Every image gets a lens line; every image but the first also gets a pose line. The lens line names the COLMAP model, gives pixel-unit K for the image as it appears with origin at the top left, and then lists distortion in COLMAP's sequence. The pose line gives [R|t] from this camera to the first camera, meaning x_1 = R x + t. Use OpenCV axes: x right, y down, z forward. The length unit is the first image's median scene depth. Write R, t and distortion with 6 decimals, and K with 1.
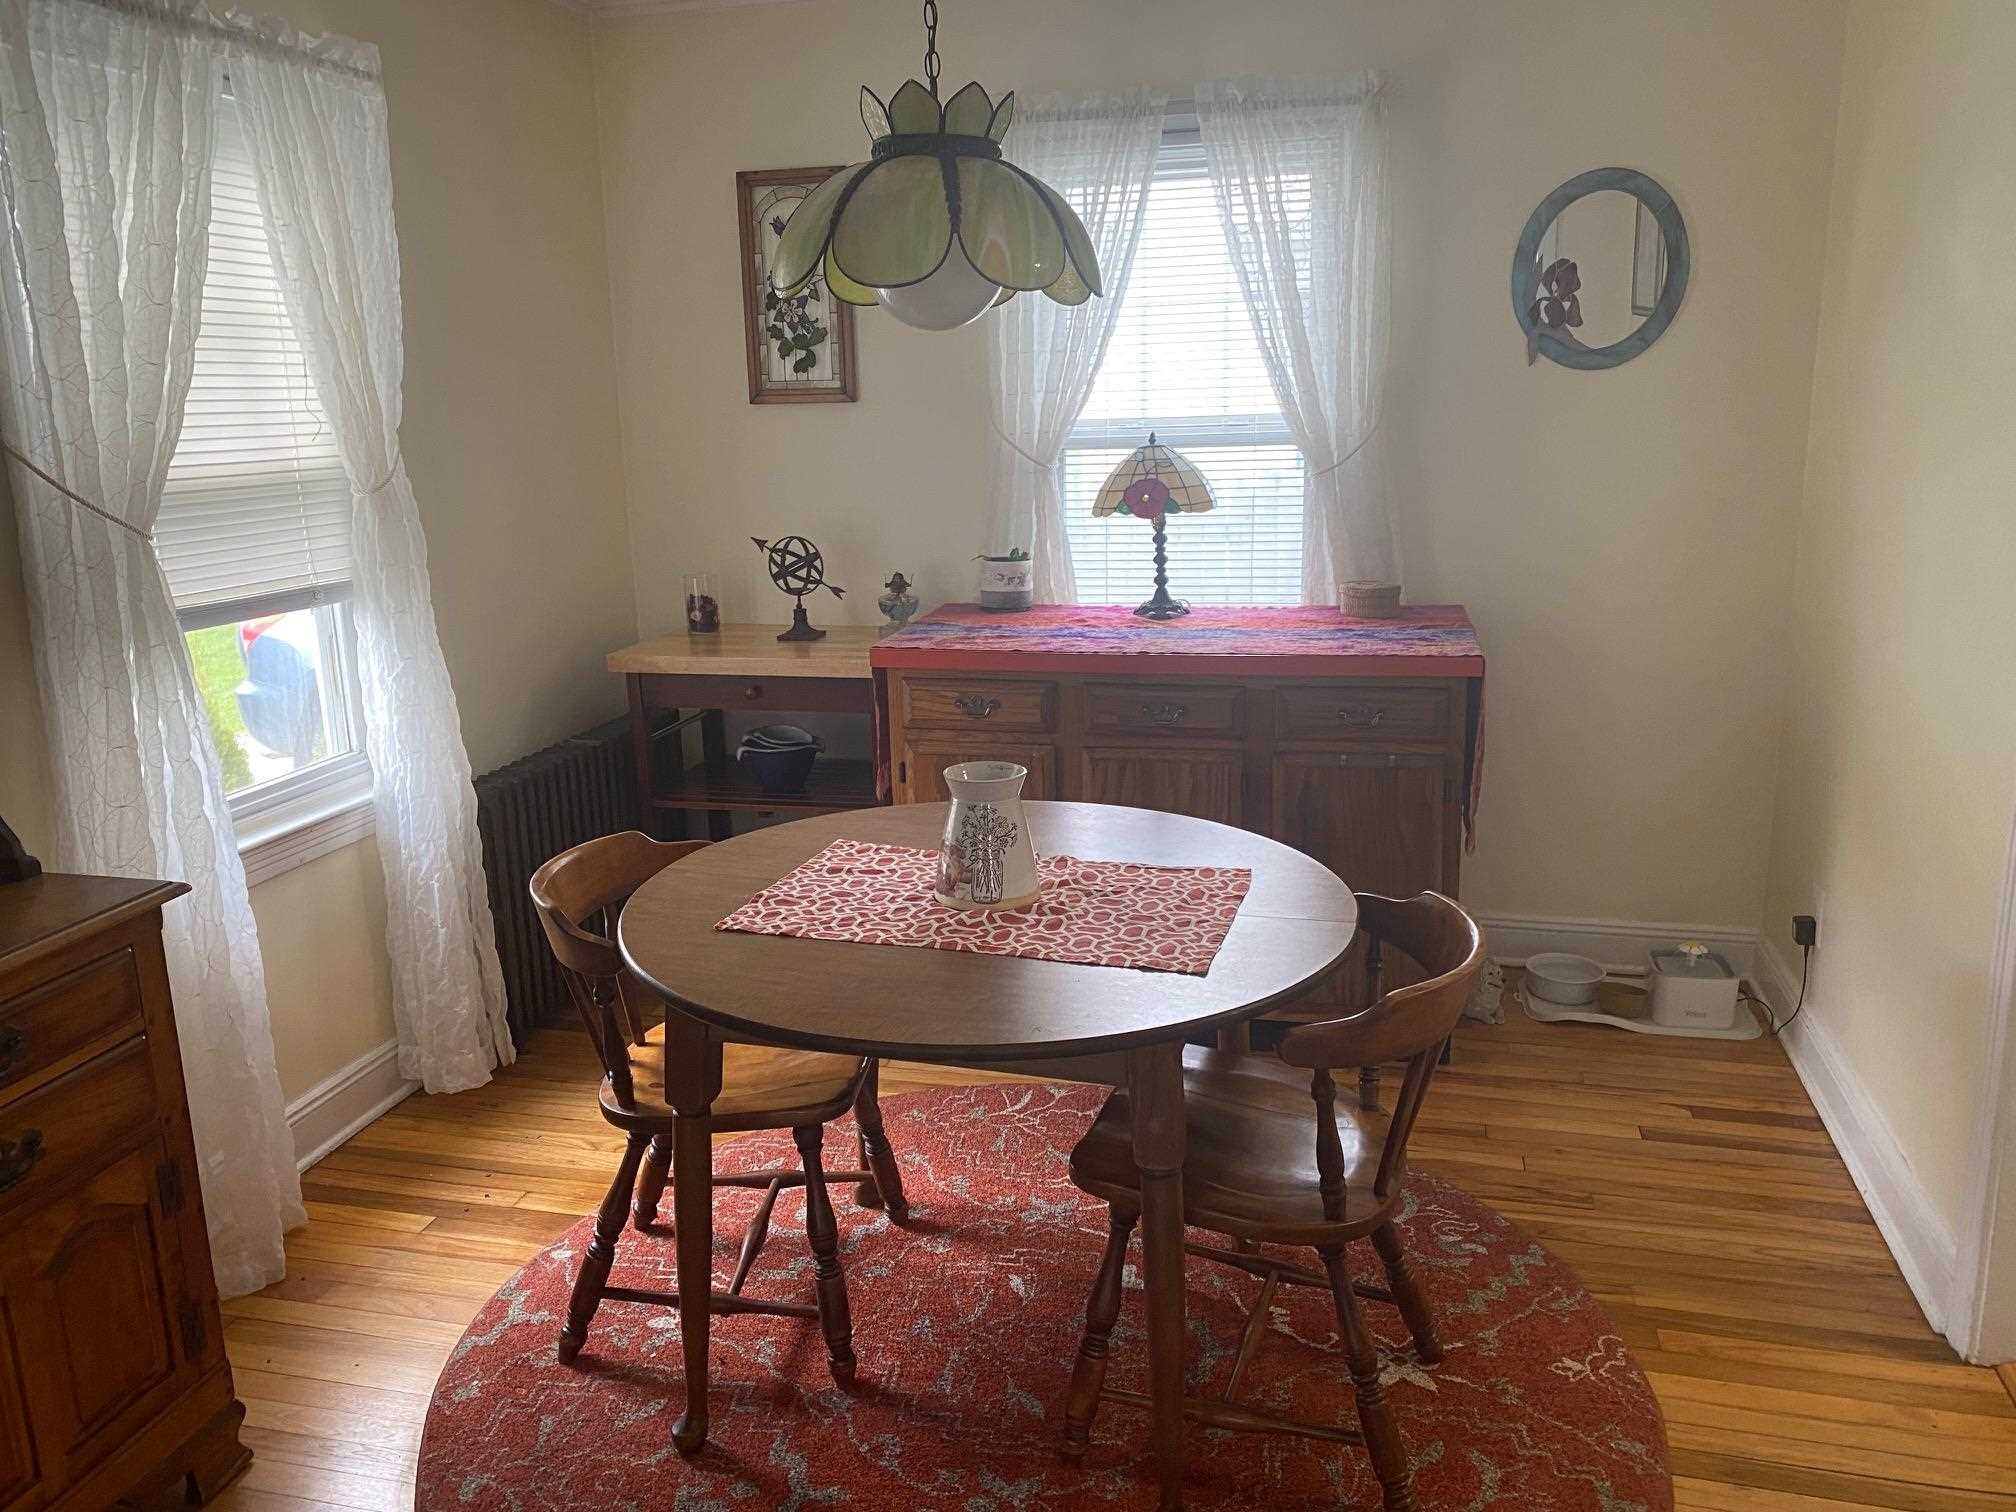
lens RADIAL K [[1540.5, 0, 988.0], [0, 1540.5, 761.5], [0, 0, 1]] dist [0.024970, -0.026076]
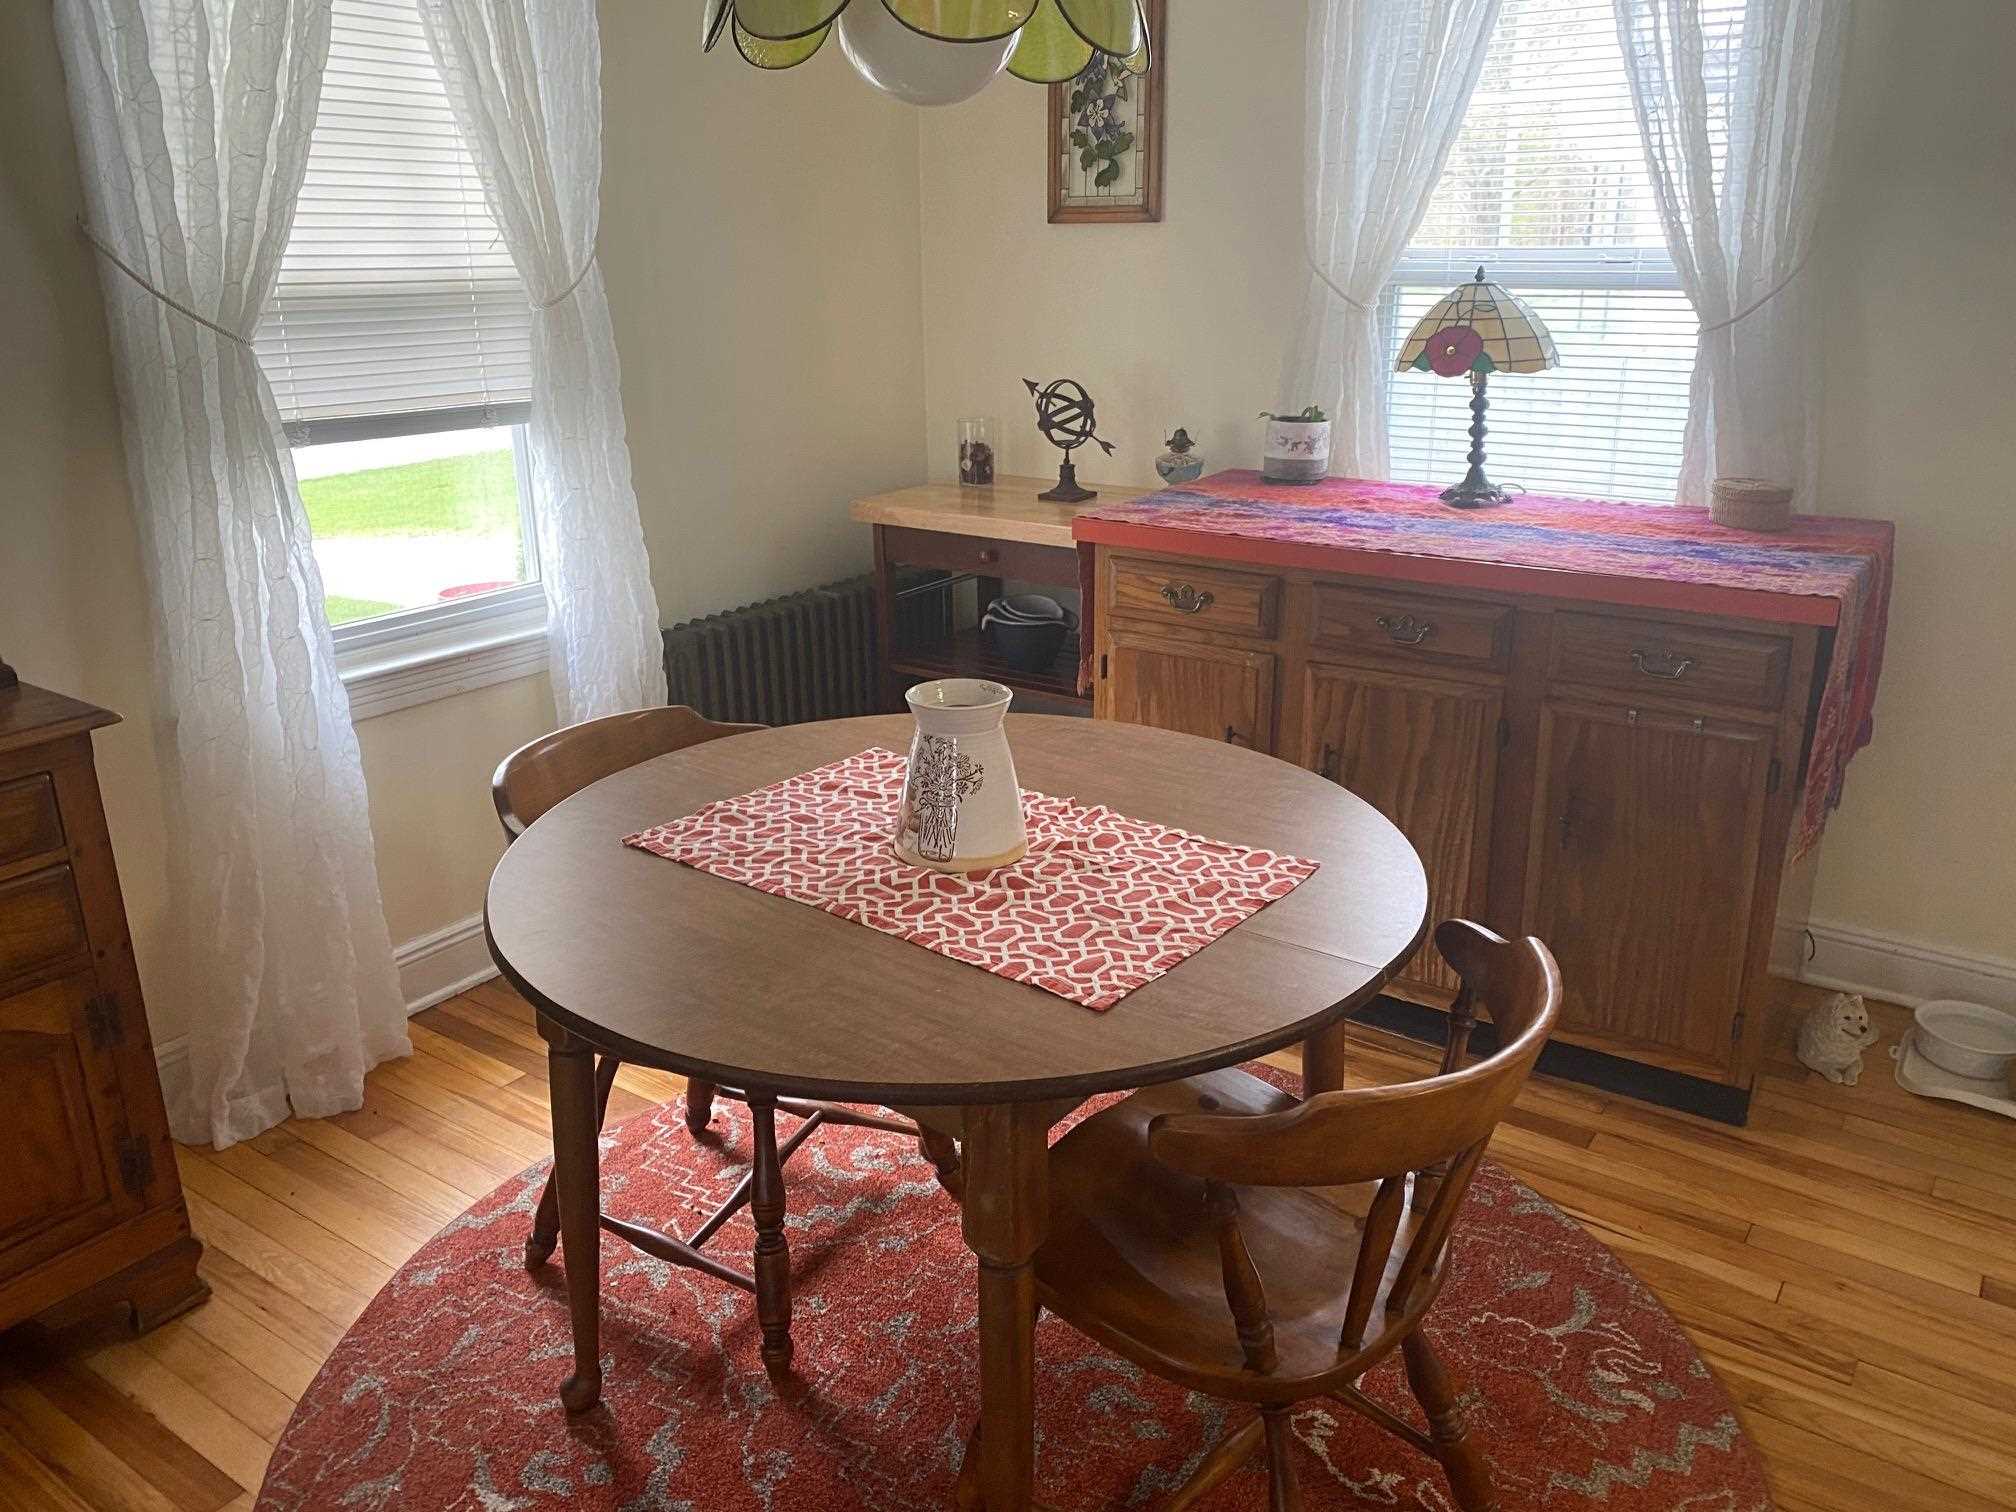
lens RADIAL K [[1540.5, 0, 1015.0], [0, 1540.5, 759.8], [0, 0, 1]] dist [0.024970, -0.026076]
pose [[0.936678, 0.131748, -0.324463, 0.201688], [-0.099837, 0.988546, 0.113181, -0.036819], [0.335658, -0.073621, 0.939103, 0.192675]]
